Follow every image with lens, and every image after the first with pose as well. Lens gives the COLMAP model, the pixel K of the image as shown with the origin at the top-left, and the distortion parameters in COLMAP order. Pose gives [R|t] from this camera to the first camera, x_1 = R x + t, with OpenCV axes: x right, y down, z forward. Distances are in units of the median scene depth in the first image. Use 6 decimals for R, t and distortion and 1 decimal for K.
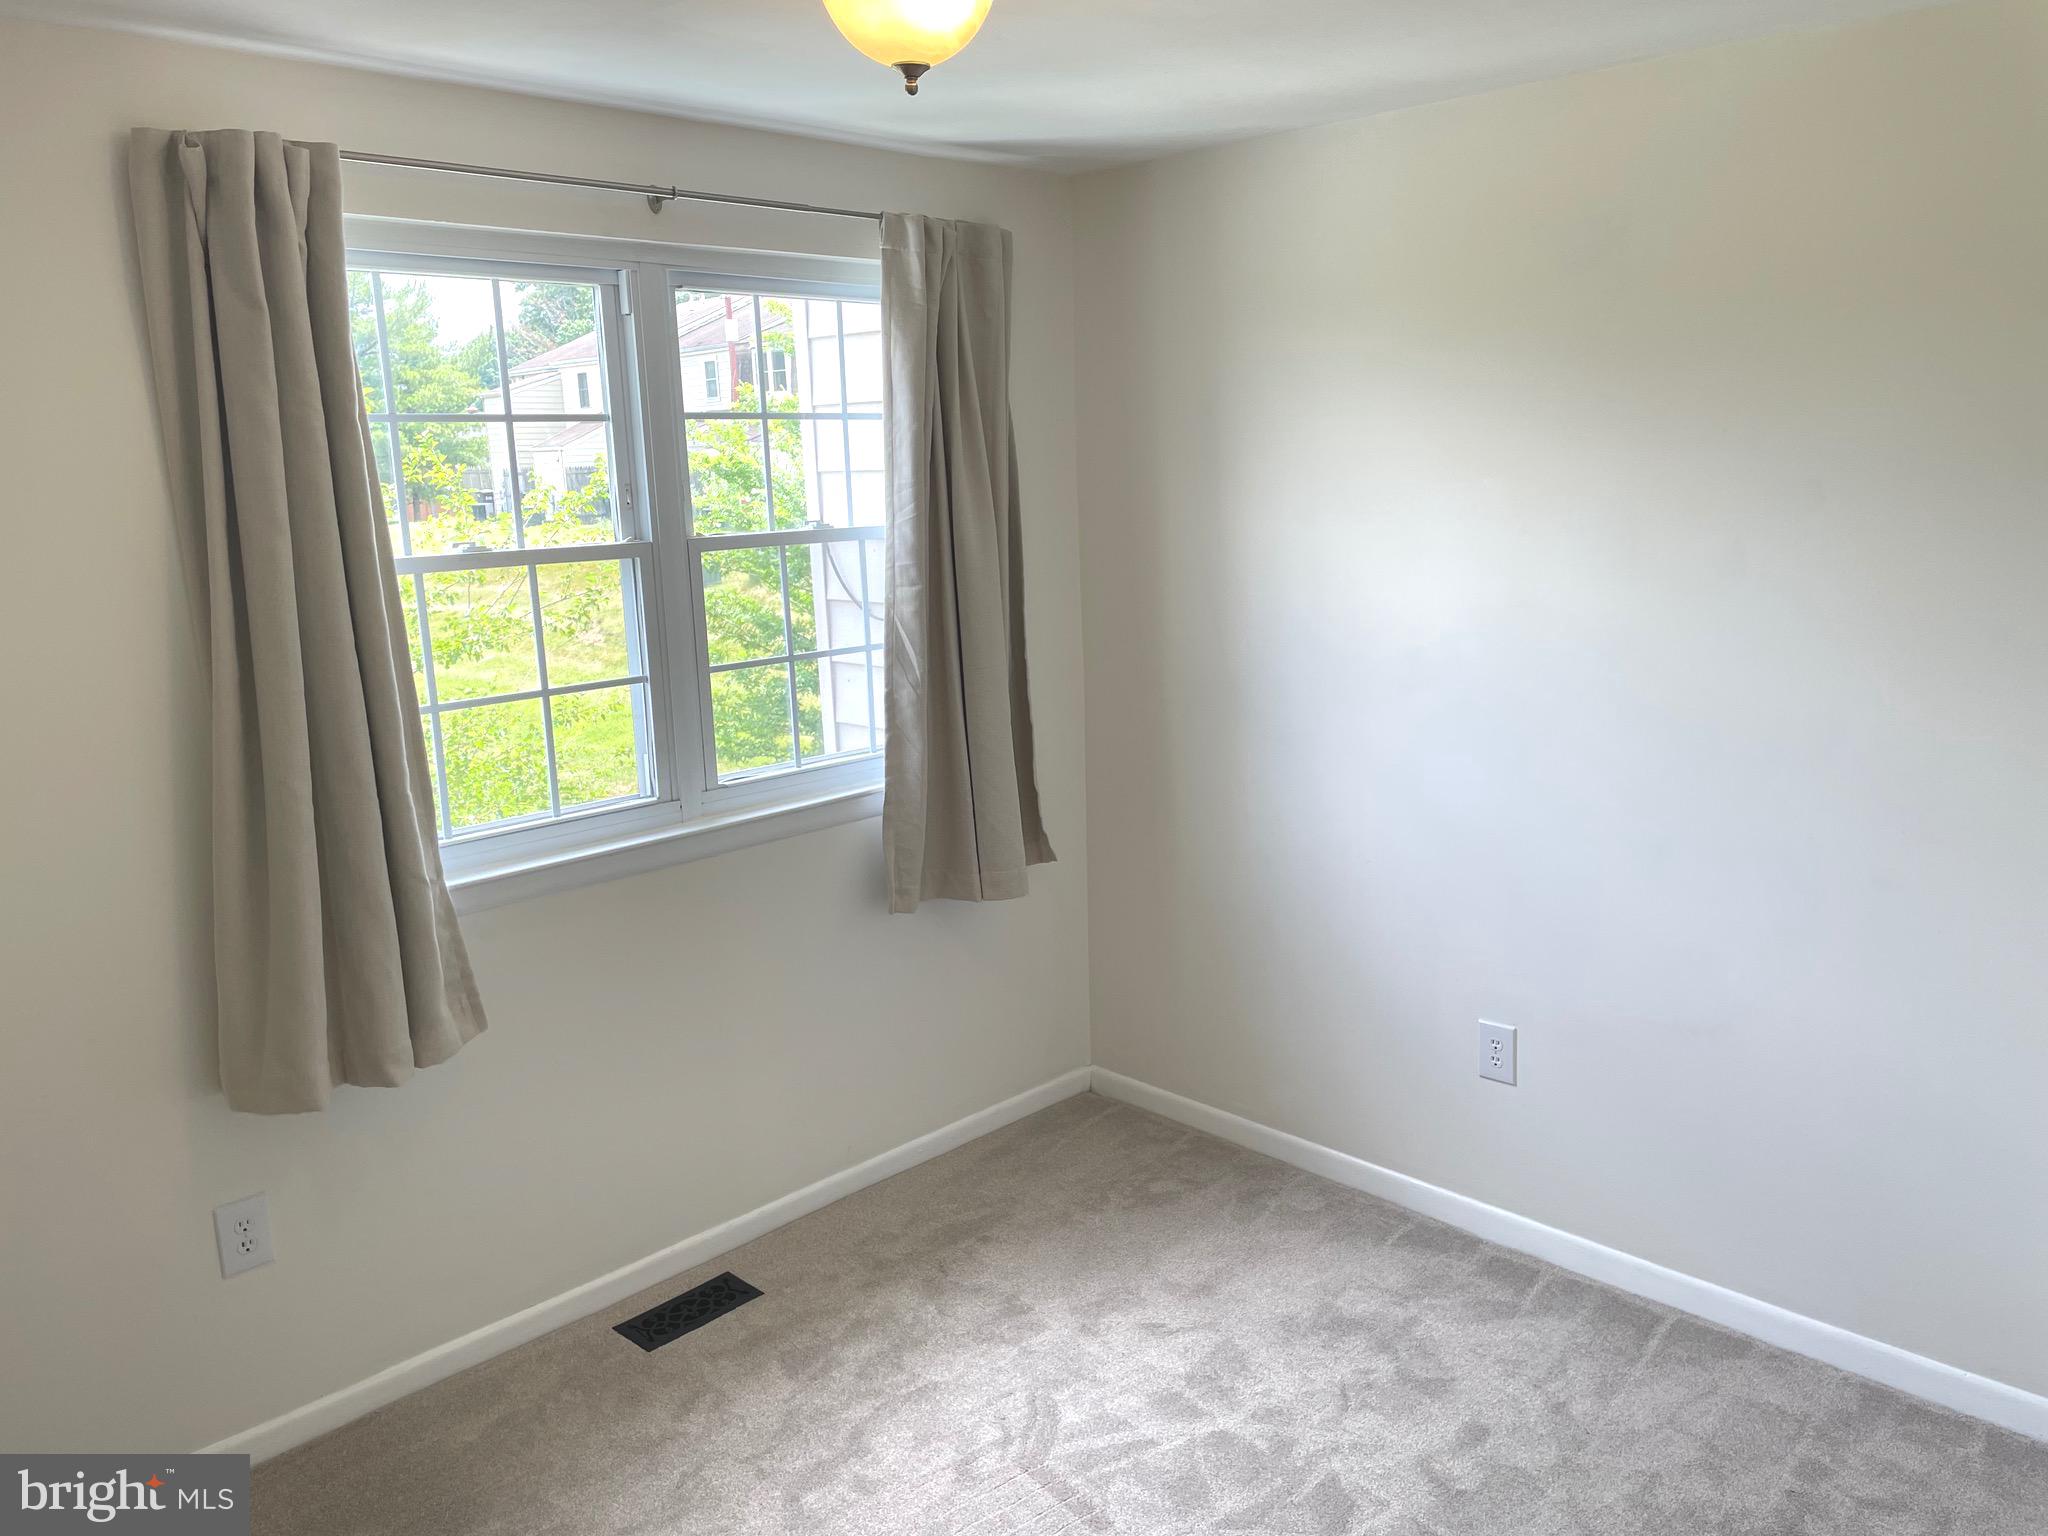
lens RADIAL K [[1562.3, 0, 1039.3], [0, 1562.3, 768.0], [0, 0, 1]] dist [0.003093, -0.020647]
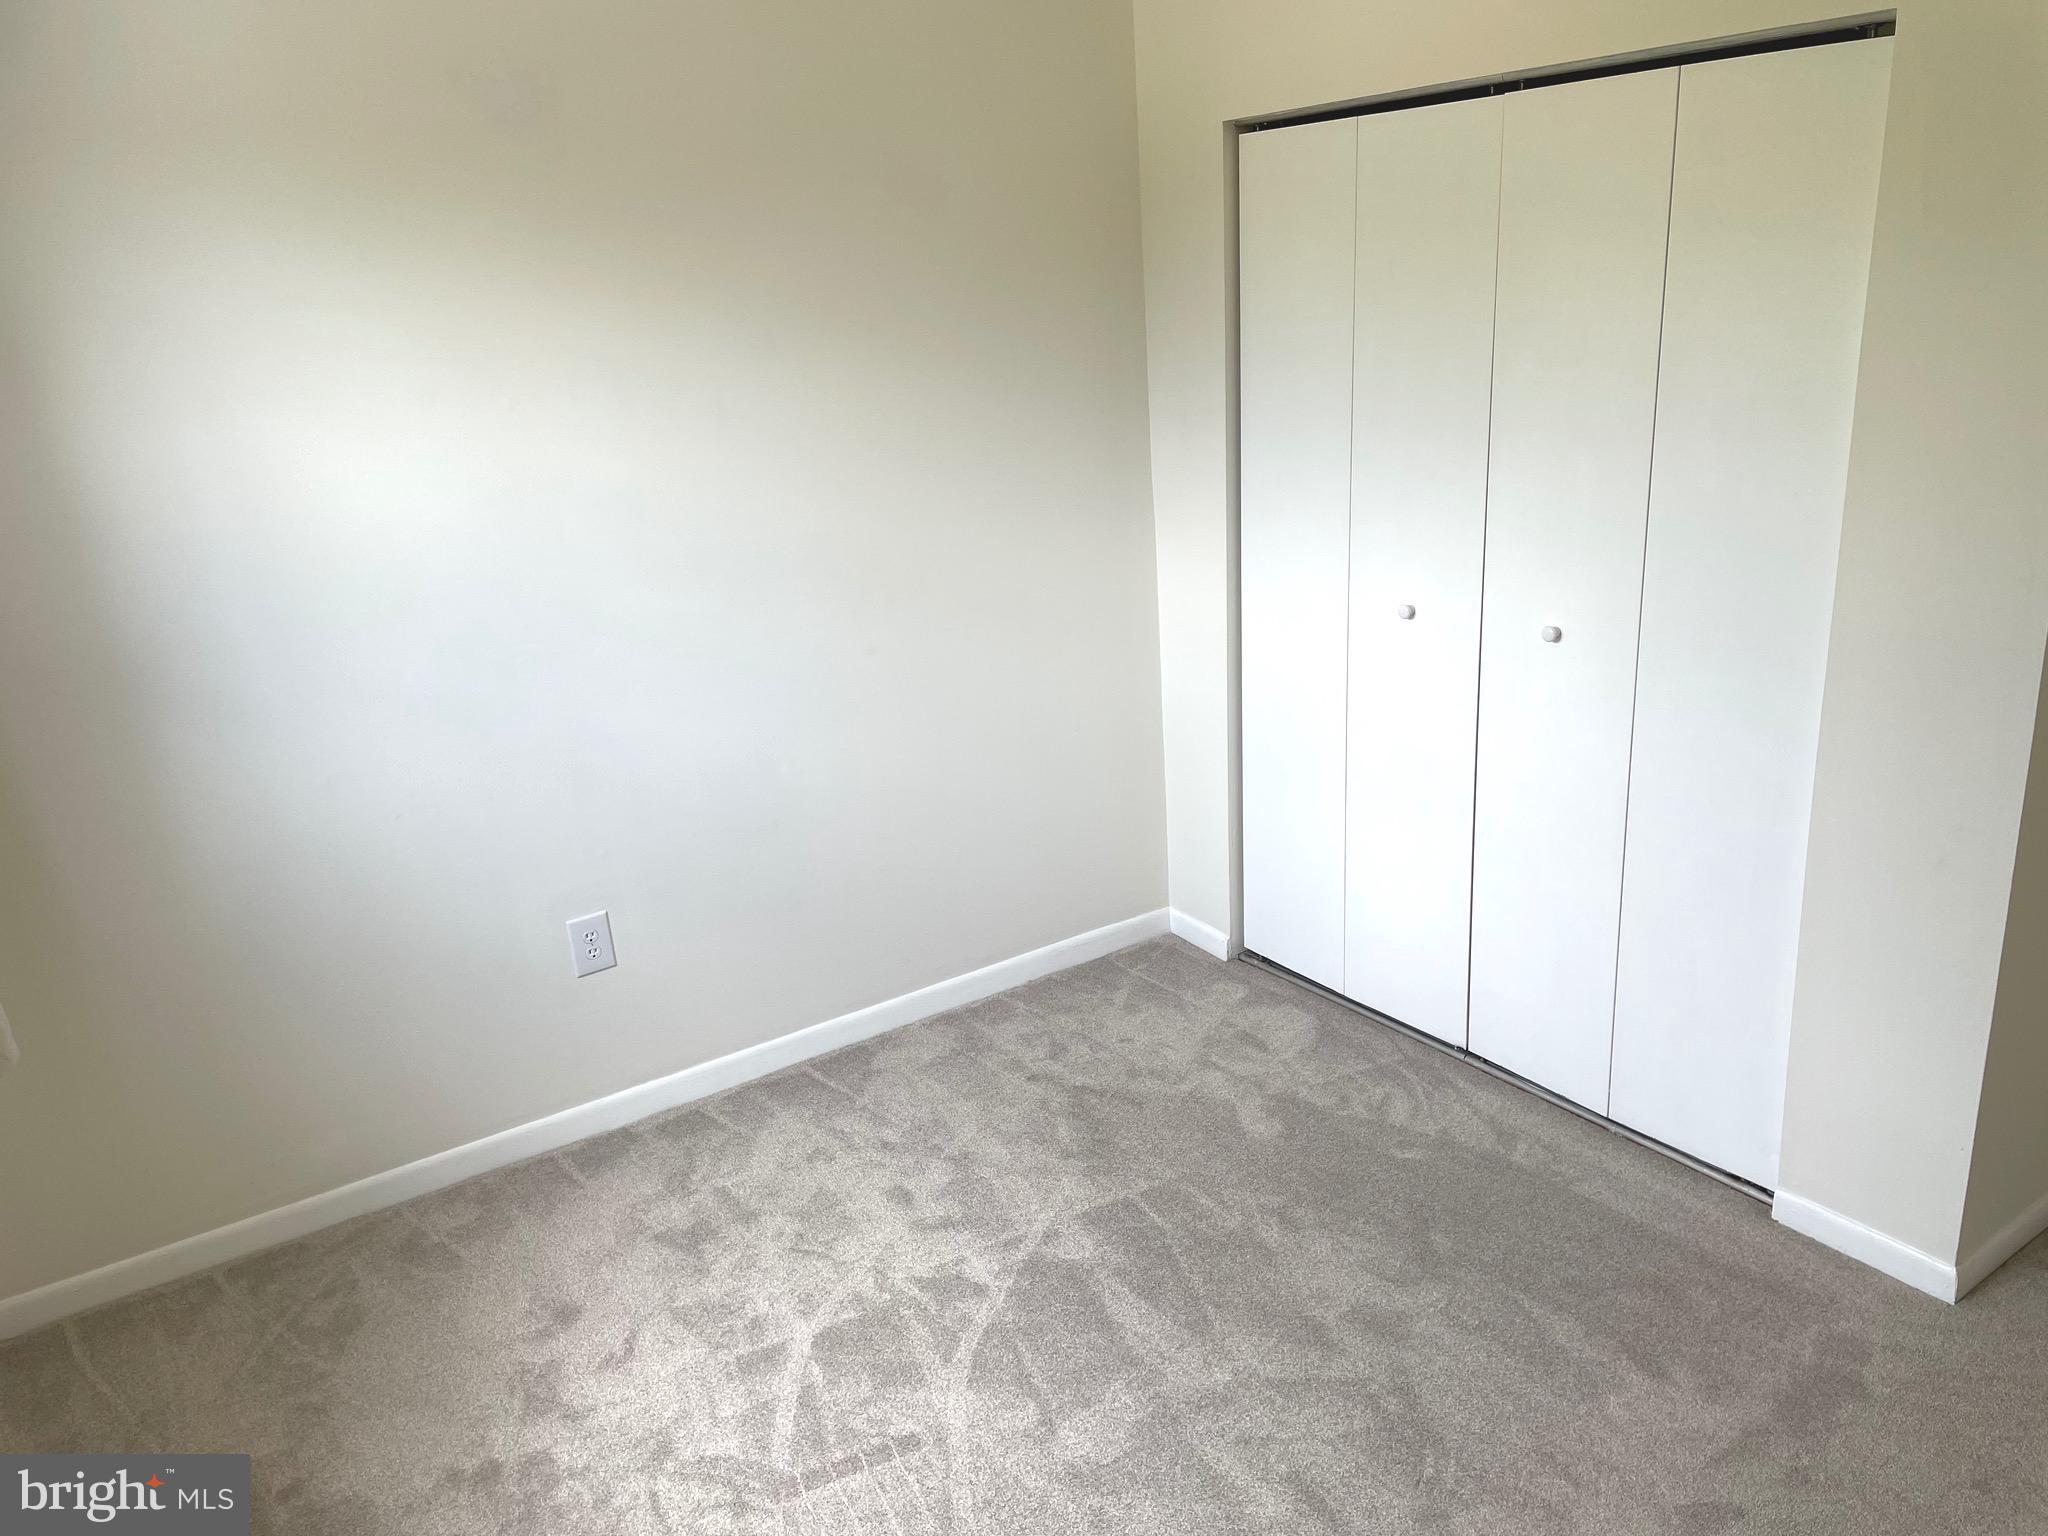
lens RADIAL K [[1562.3, 0, 1034.1], [0, 1562.3, 779.2], [0, 0, 1]] dist [0.003093, -0.020647]
pose [[0.180694, -0.286089, 0.941012, -0.589350], [0.258178, 0.937006, 0.235296, -0.080865], [-0.949049, 0.200431, 0.243173, 0.498022]]
